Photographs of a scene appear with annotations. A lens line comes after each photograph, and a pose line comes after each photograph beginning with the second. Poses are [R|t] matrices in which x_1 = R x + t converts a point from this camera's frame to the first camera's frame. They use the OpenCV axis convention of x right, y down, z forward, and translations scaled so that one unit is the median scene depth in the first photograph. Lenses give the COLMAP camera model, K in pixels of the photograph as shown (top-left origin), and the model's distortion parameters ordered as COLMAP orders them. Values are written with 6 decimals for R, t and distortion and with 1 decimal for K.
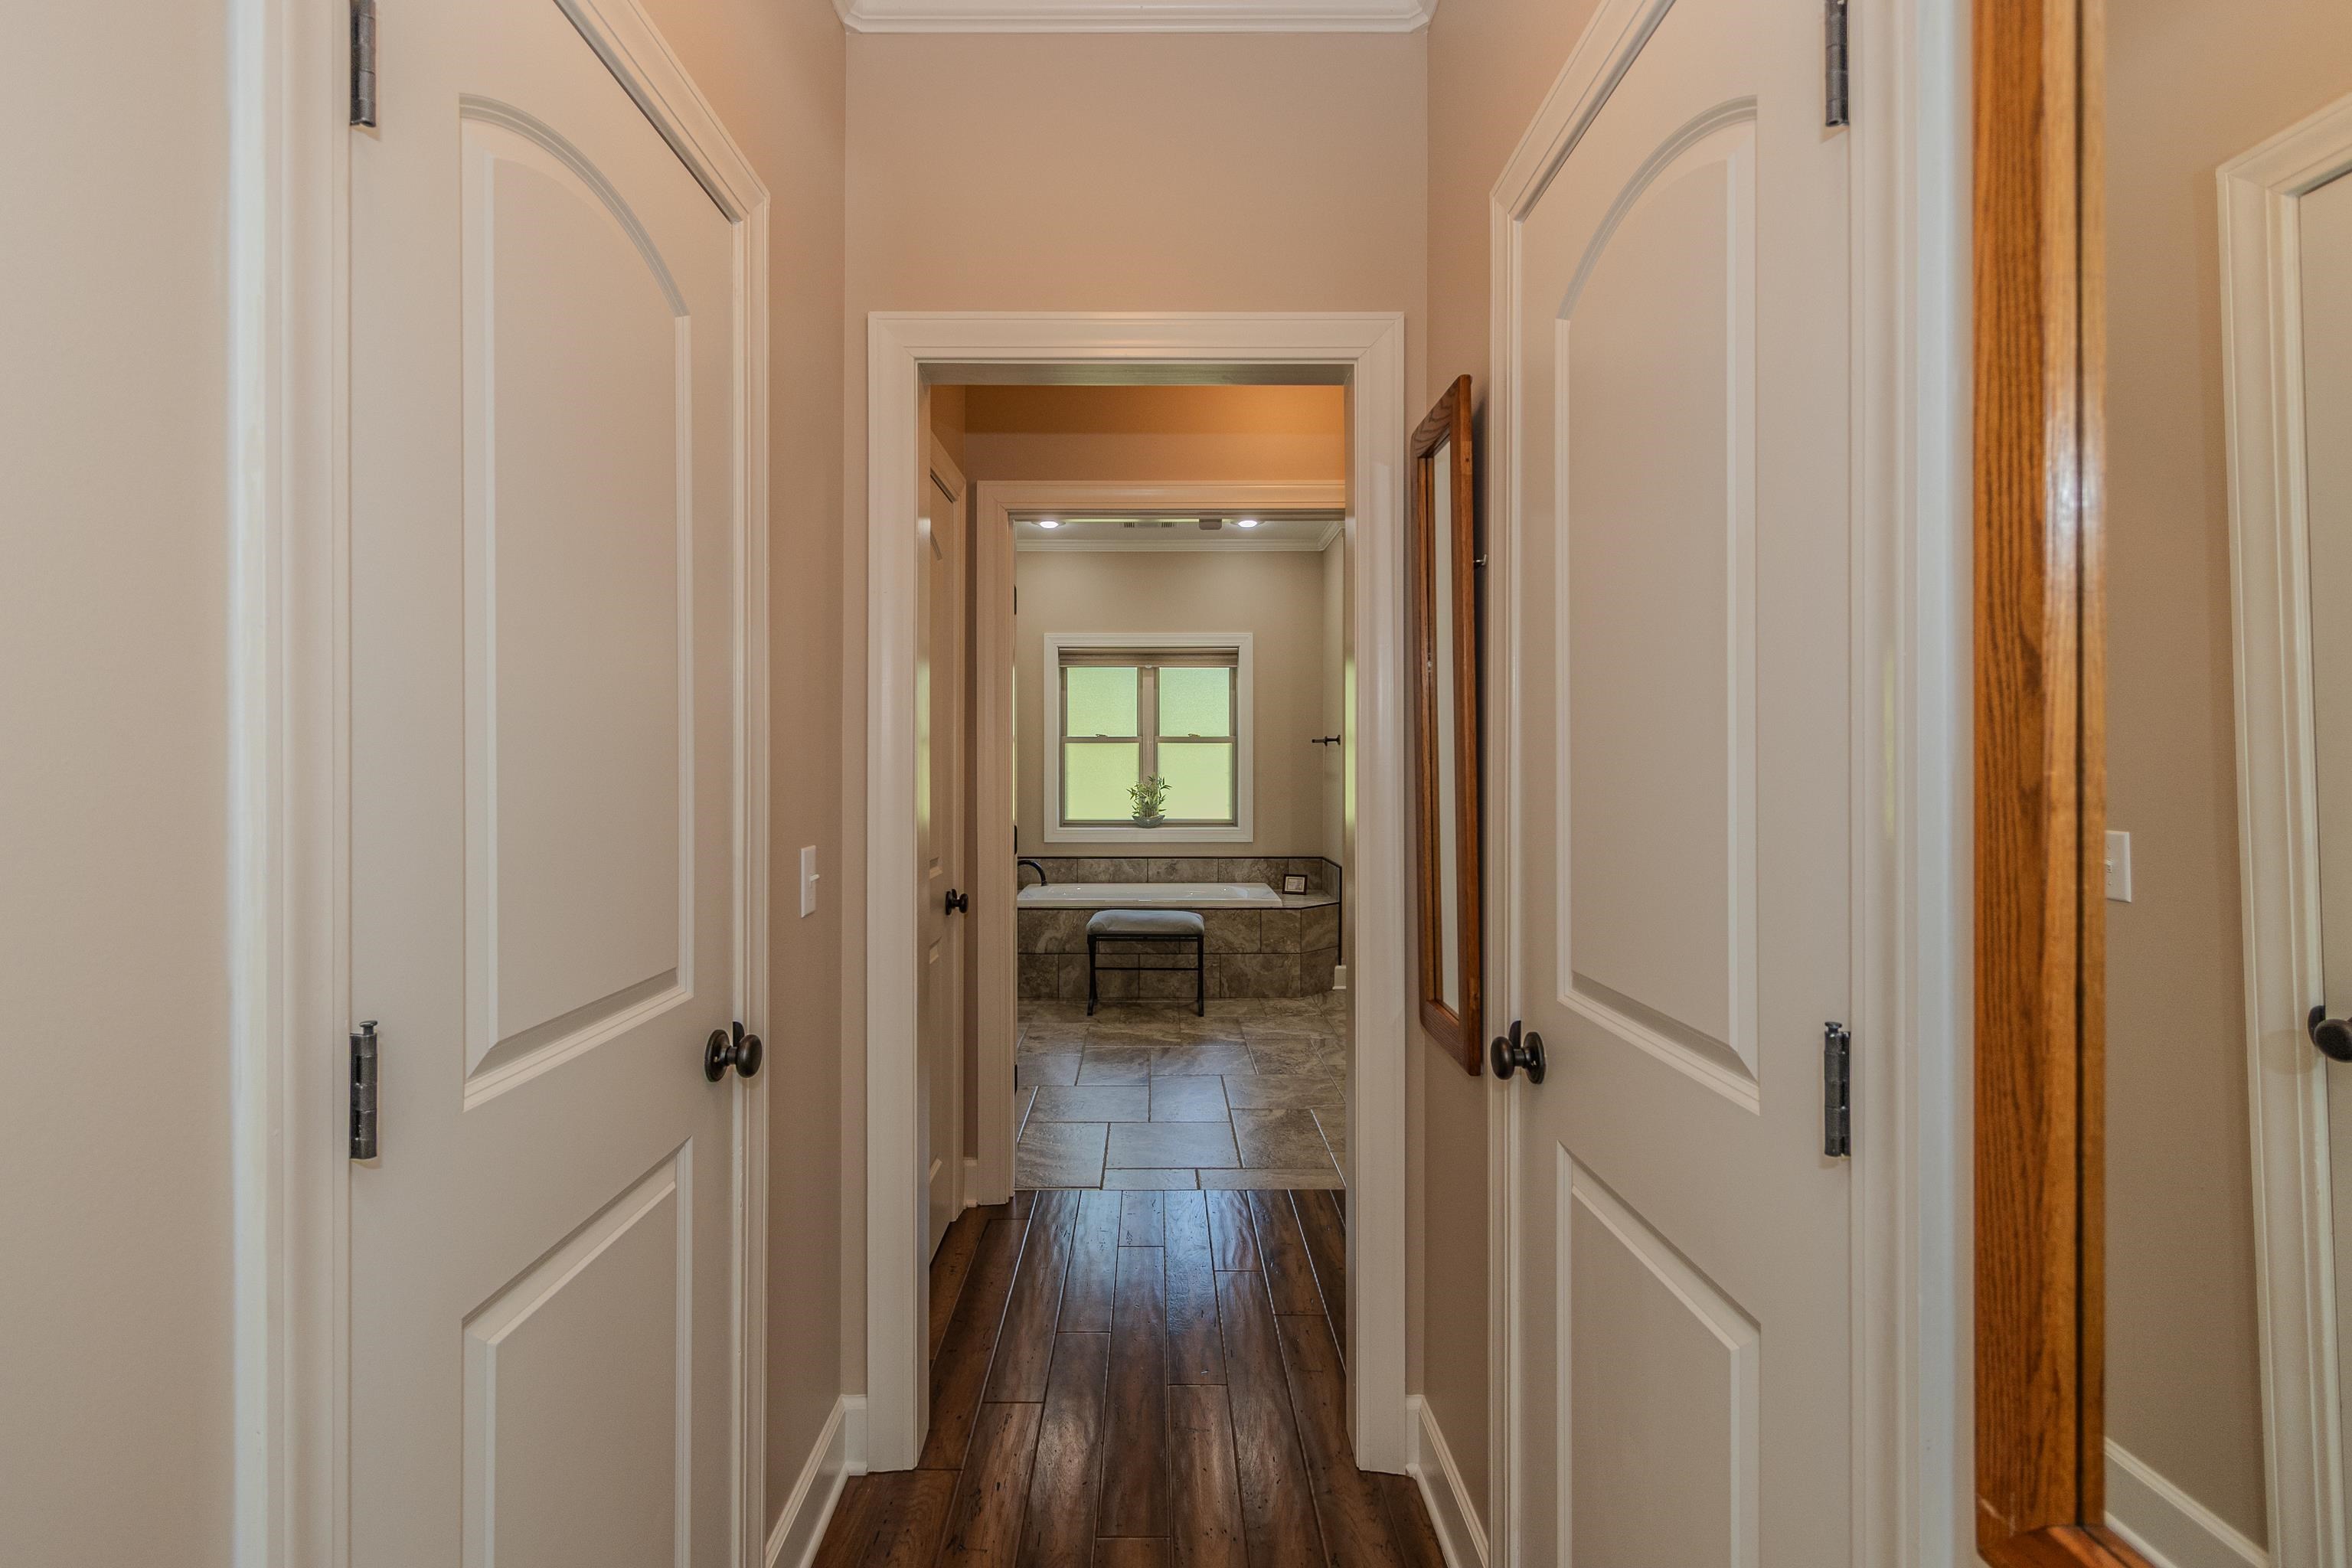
lens RADIAL K [[1067.0, 0, 1174.2], [0, 1067.0, 767.7], [0, 0, 1]] dist [0.002043, -0.000433]
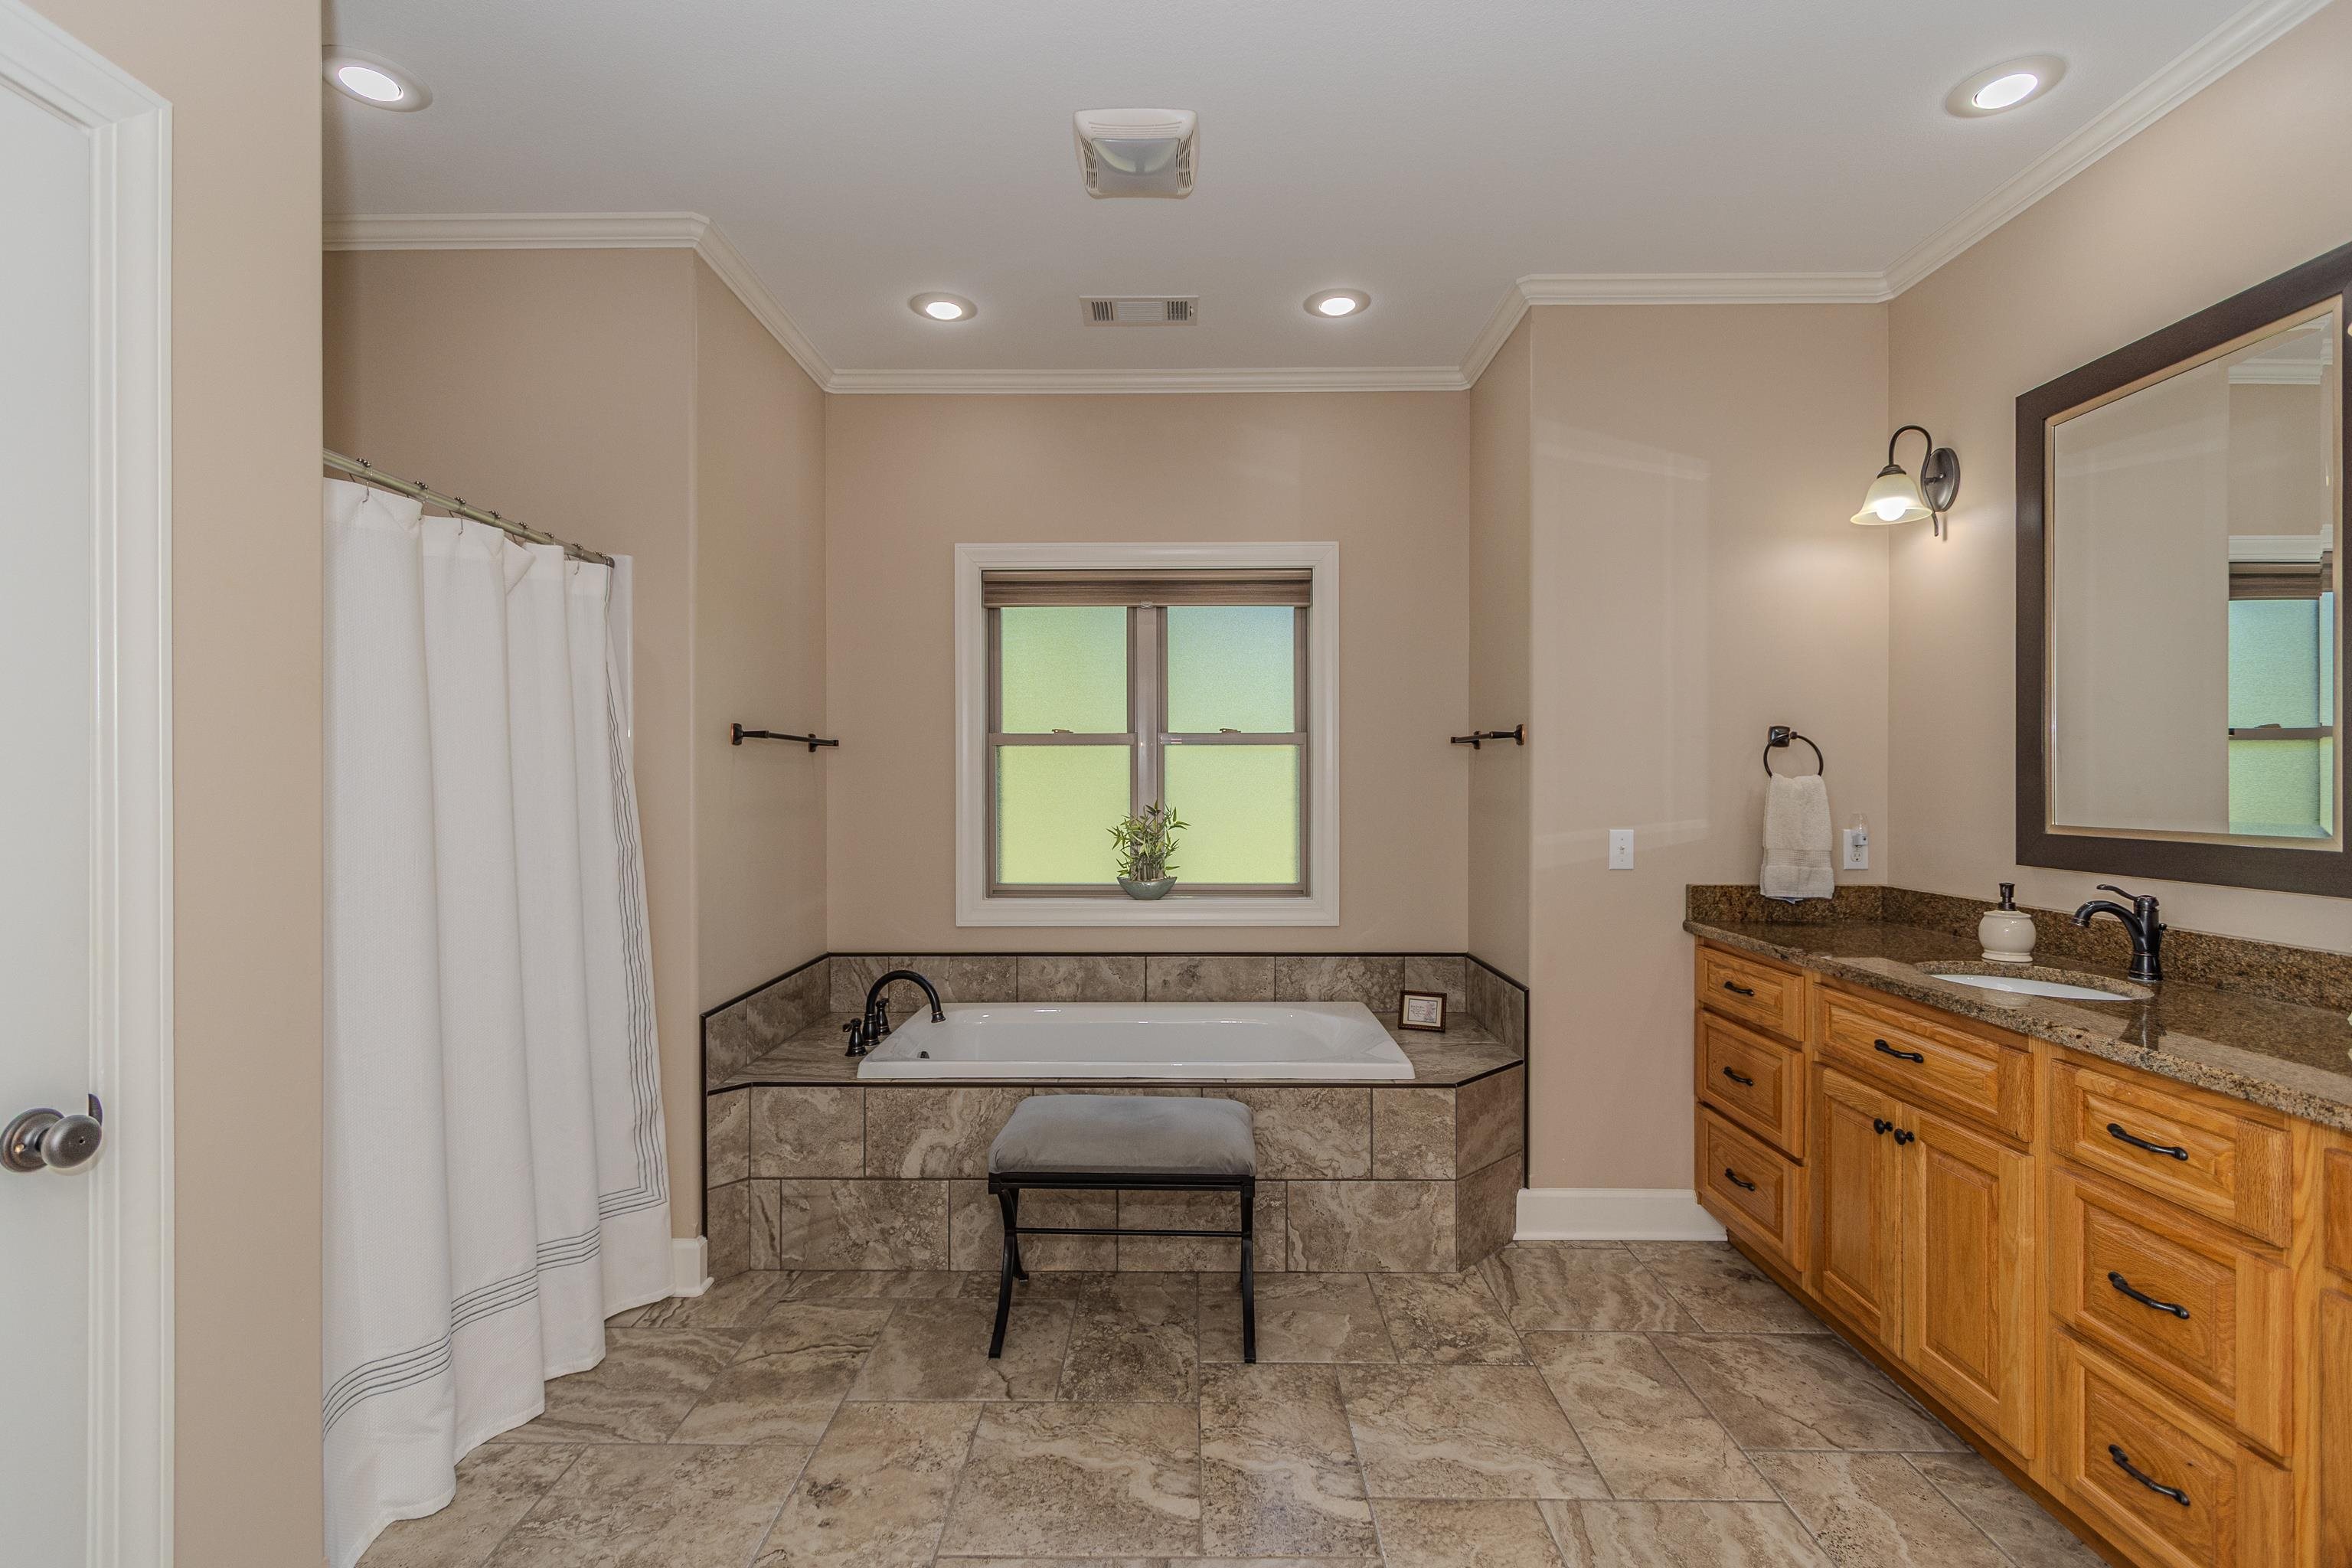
lens RADIAL K [[1067.0, 0, 1172.0], [0, 1067.0, 786.5], [0, 0, 1]] dist [0.002043, -0.000433]
pose [[0.999511, -0.000710, -0.031272, 0.005846], [0.000789, 0.999997, 0.002512, -0.002991], [0.031270, -0.002536, 0.999508, 0.454877]]
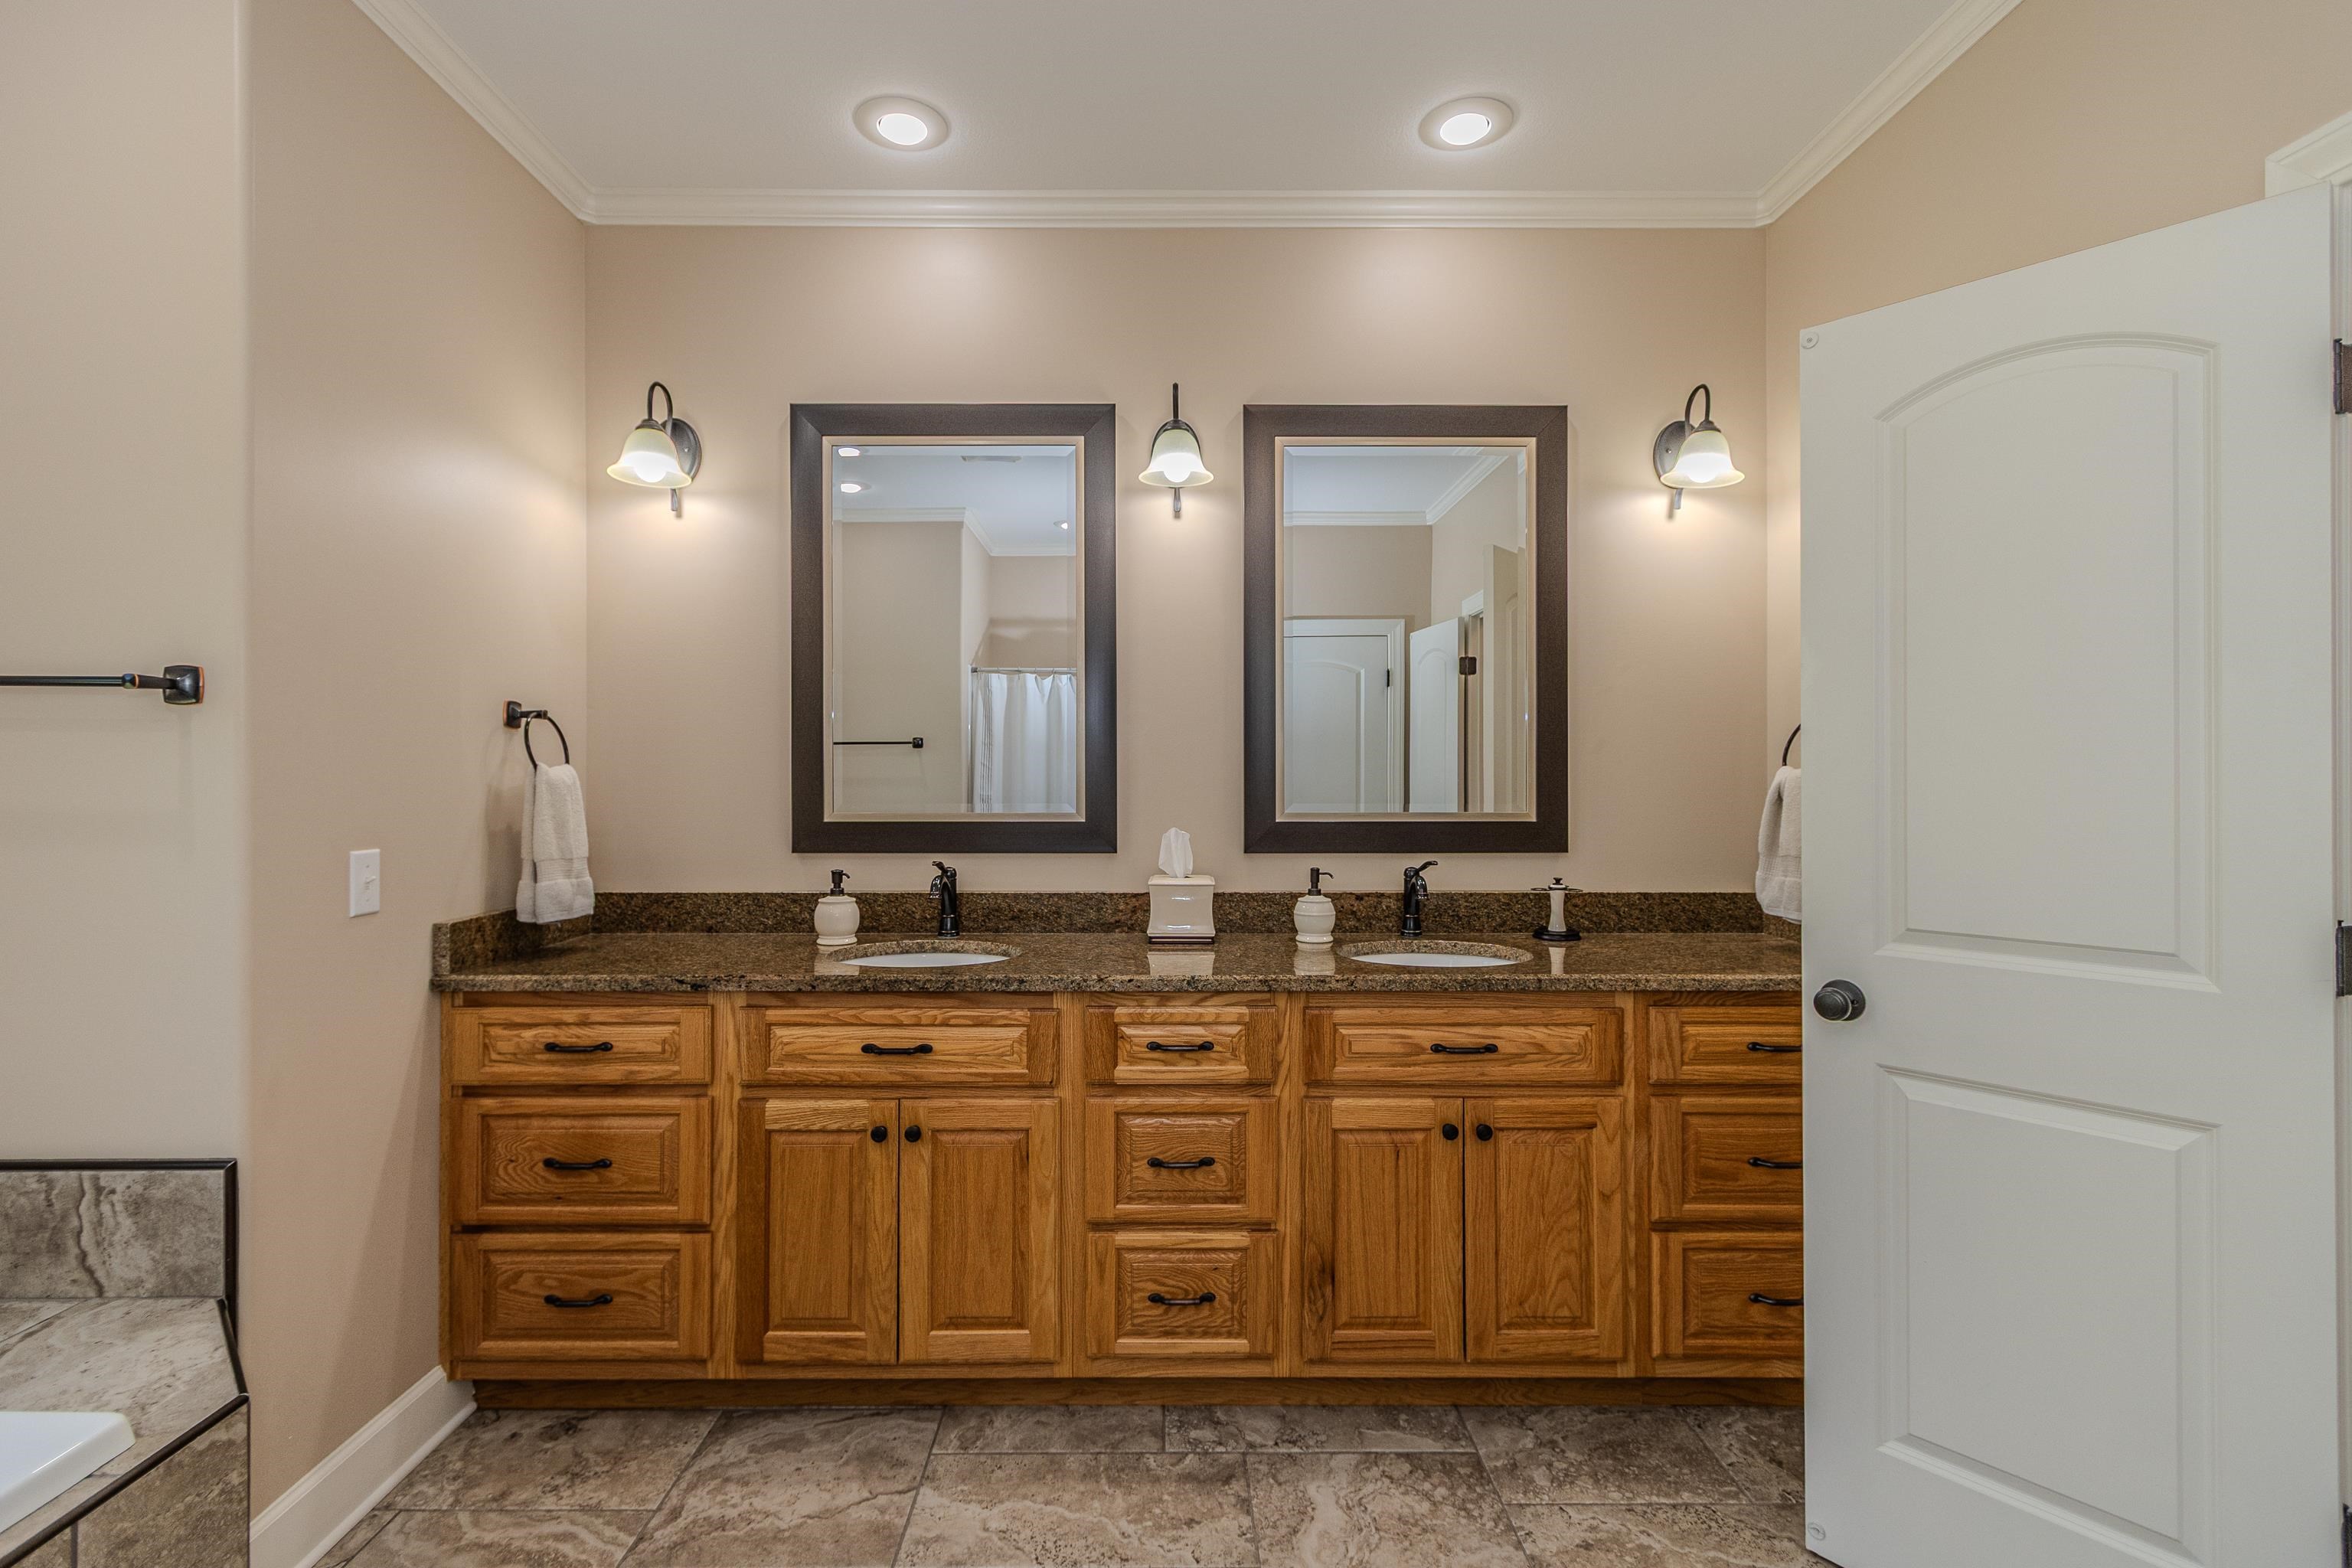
lens RADIAL K [[1067.0, 0, 1171.6], [0, 1067.0, 772.7], [0, 0, 1]] dist [0.002043, -0.000433]
pose [[0.006531, 0.002611, 0.999975, -0.103006], [-0.000844, 0.999996, -0.002606, -0.002766], [-0.999978, -0.000827, 0.006533, 0.709686]]
